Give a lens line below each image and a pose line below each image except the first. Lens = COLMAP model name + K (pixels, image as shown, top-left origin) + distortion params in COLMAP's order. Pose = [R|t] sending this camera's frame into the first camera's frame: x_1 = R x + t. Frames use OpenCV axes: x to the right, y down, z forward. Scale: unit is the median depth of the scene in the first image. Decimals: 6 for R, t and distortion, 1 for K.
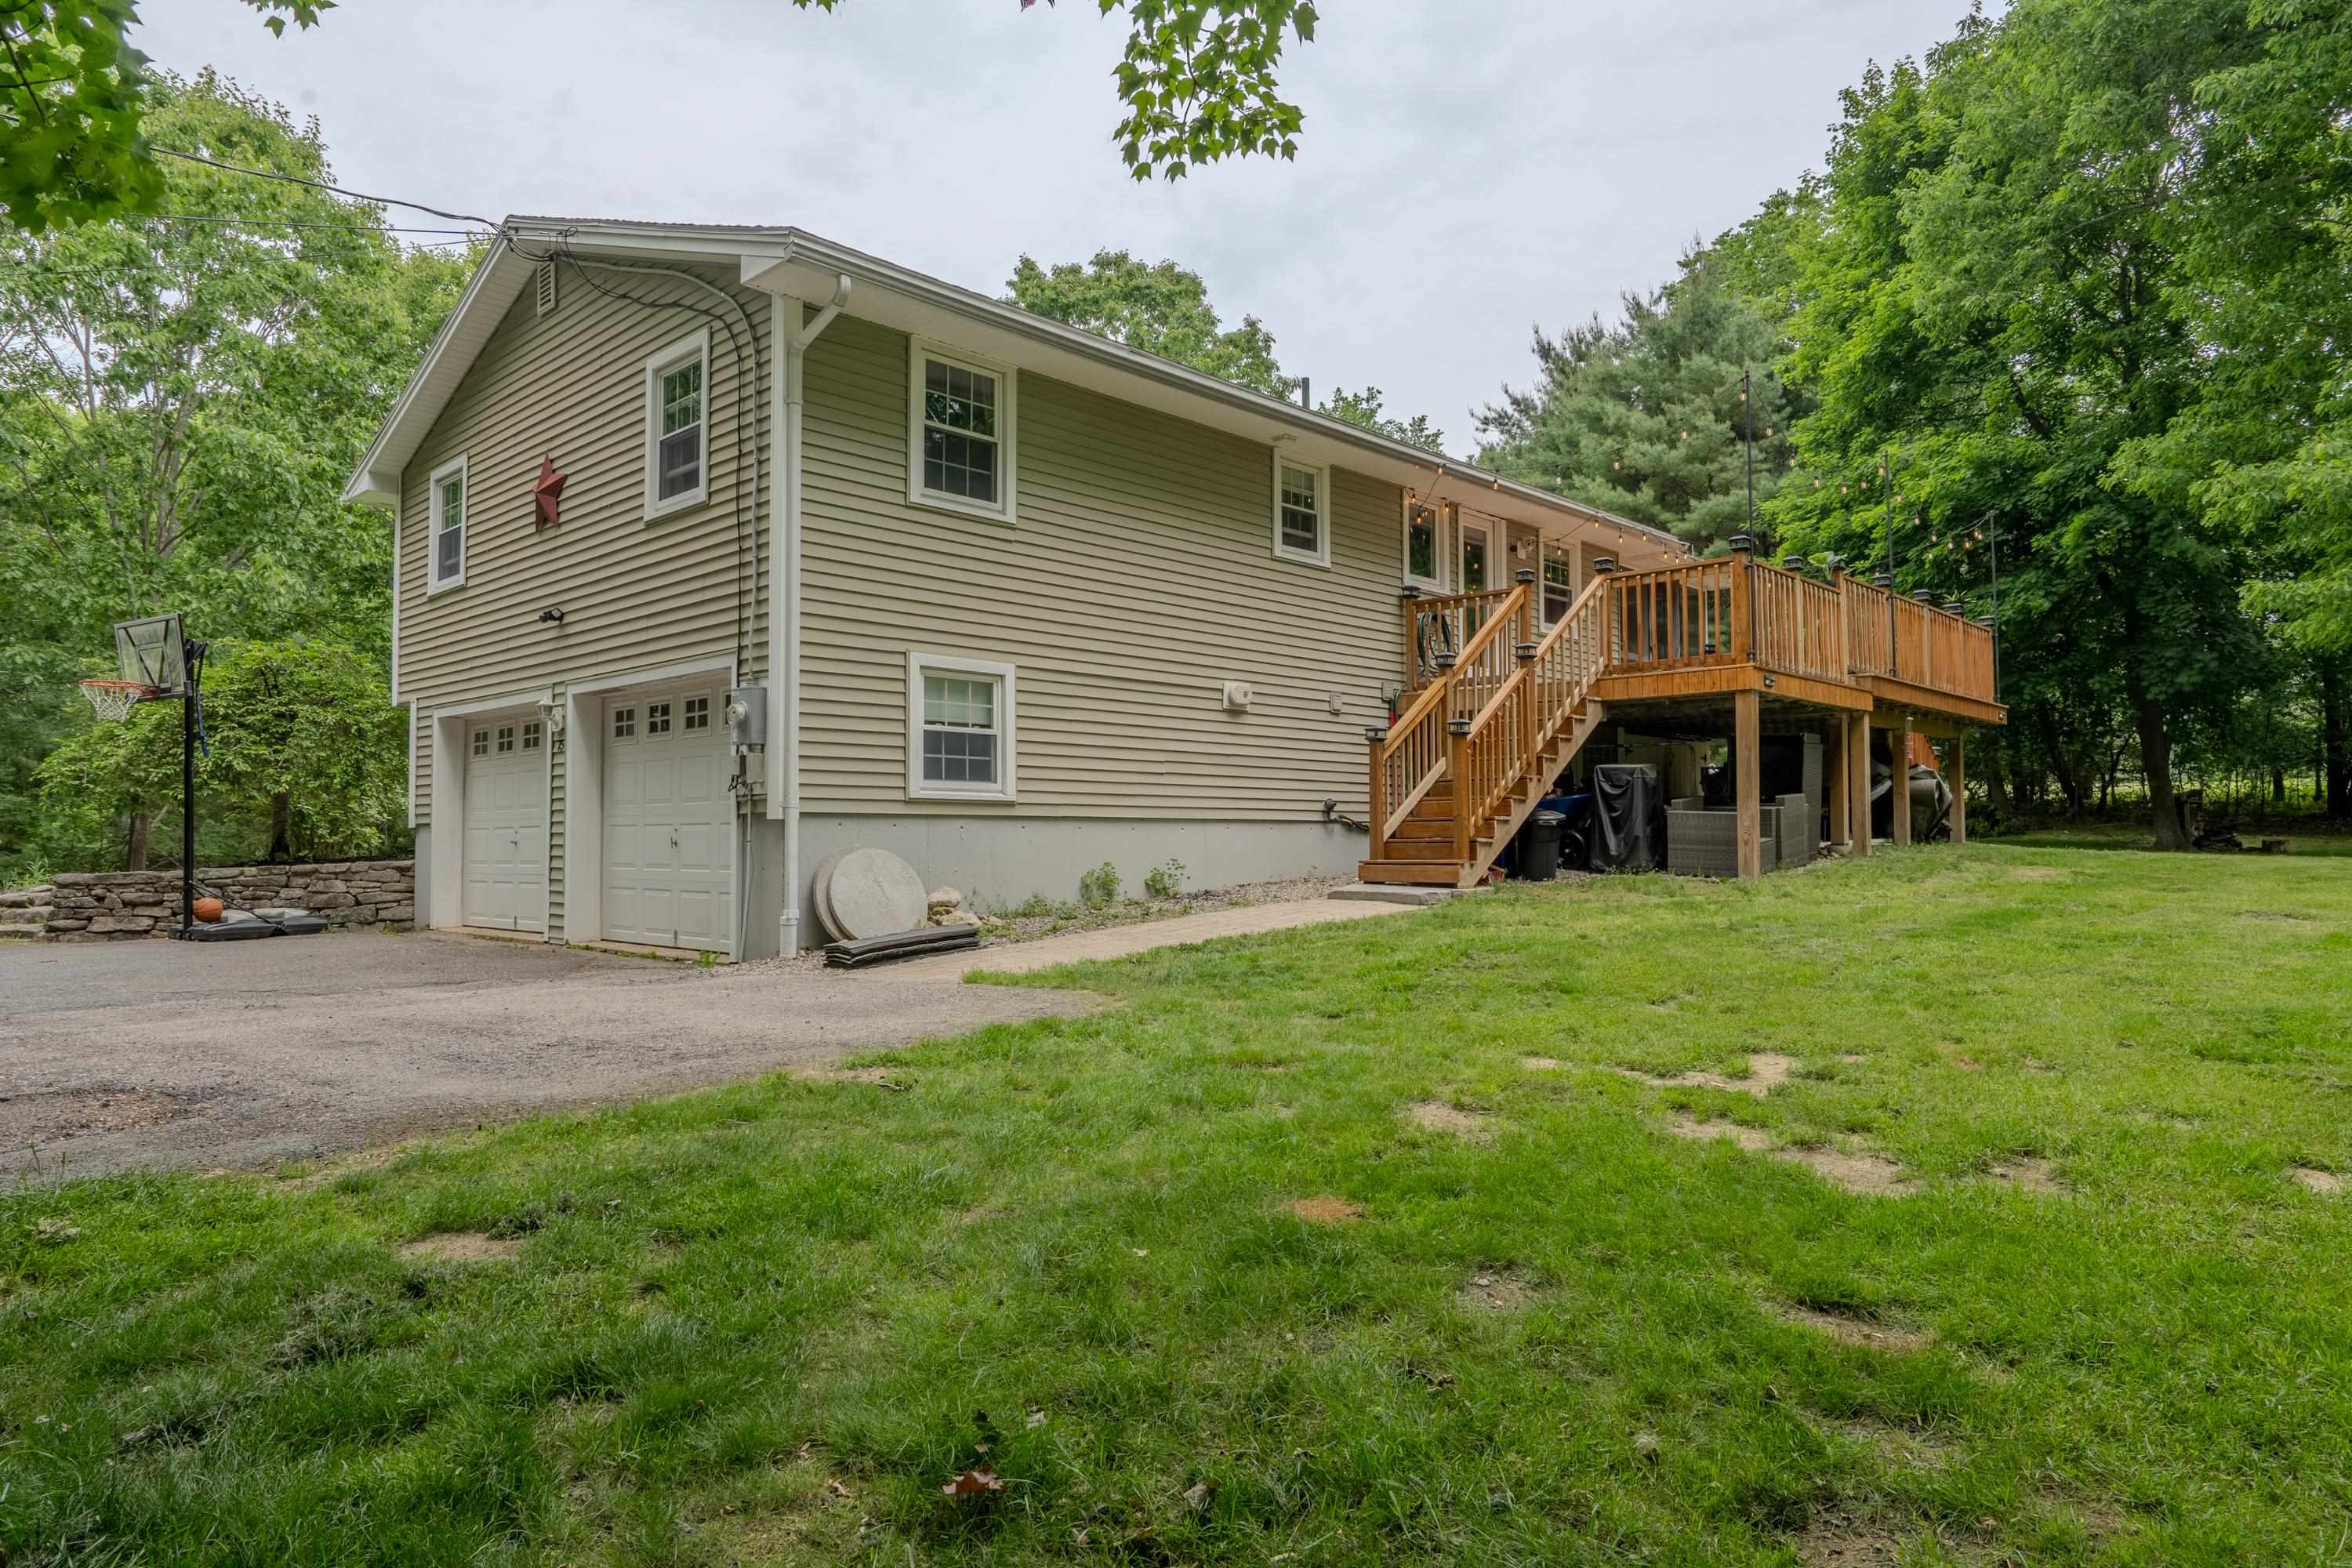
lens RADIAL K [[1413.8, 0, 1171.7], [0, 1413.8, 787.4], [0, 0, 1]] dist [-0.006044, 0.000260]
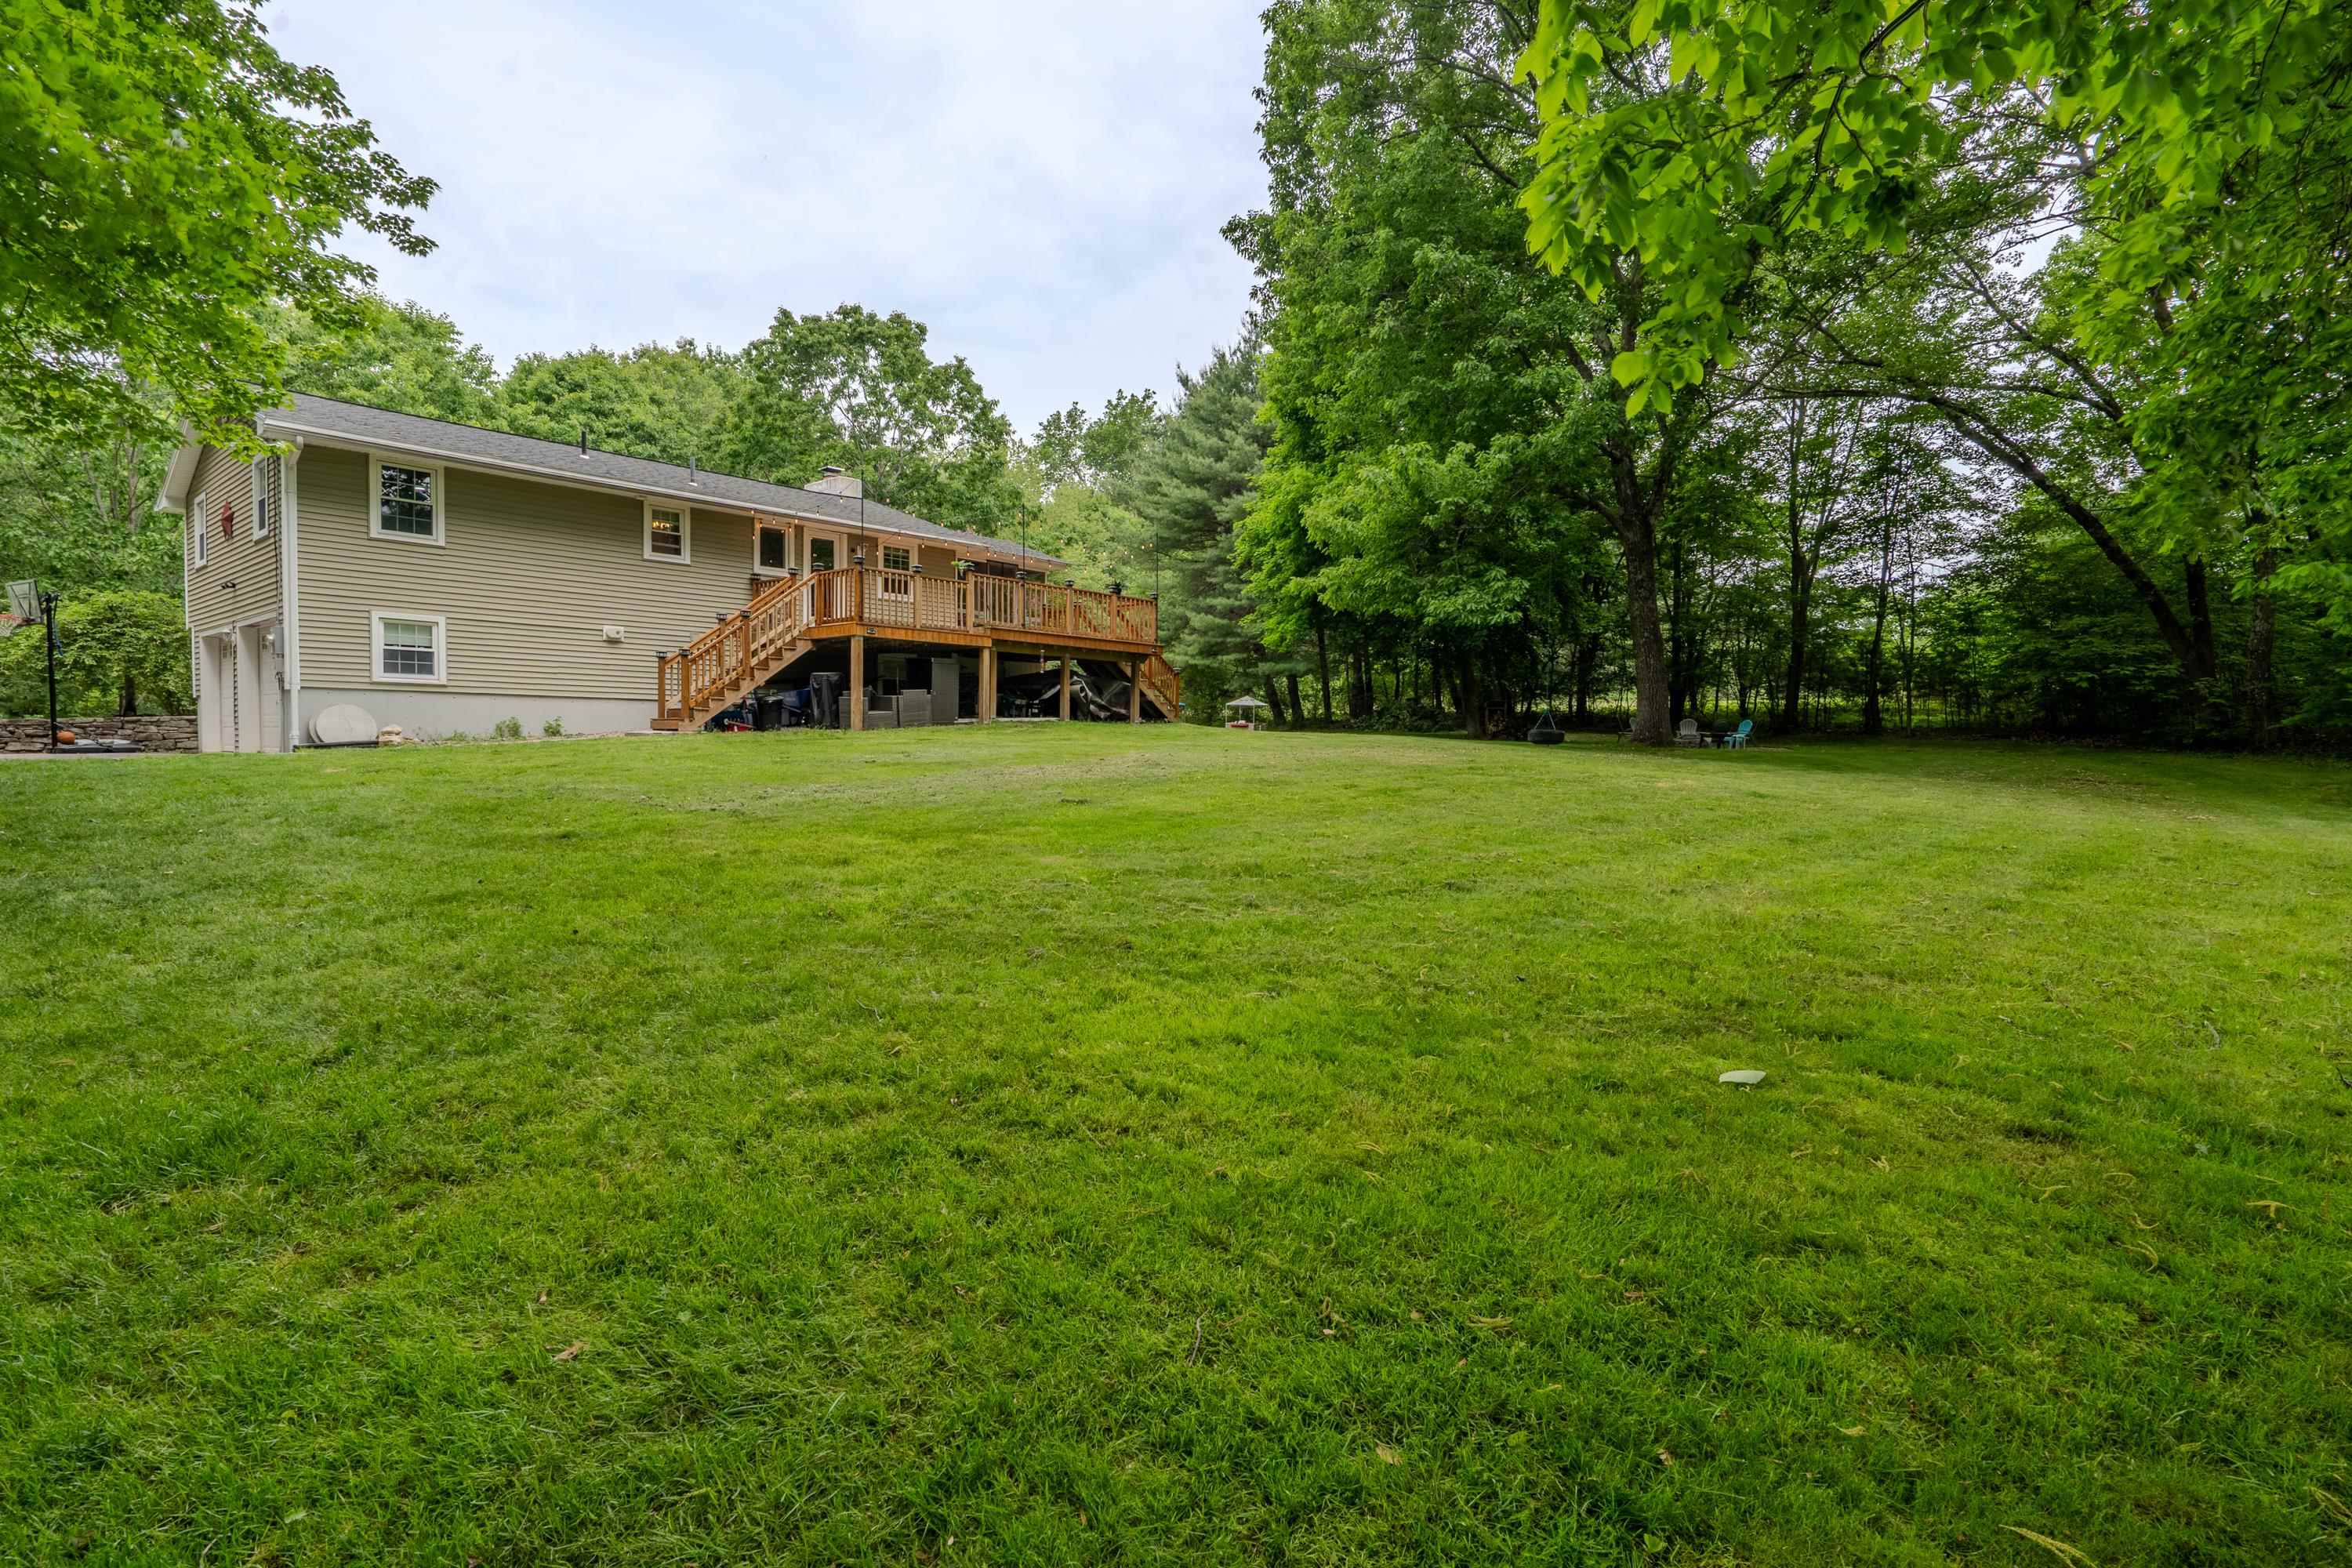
lens RADIAL K [[1145.7, 0, 1151.6], [0, 1145.7, 792.8], [0, 0, 1]] dist [-0.003539, -0.000563]
pose [[0.999102, 0.012861, 0.040370, 0.696326], [-0.016156, 0.996469, 0.082390, 0.010682], [-0.039168, -0.082968, 0.995782, -0.574471]]
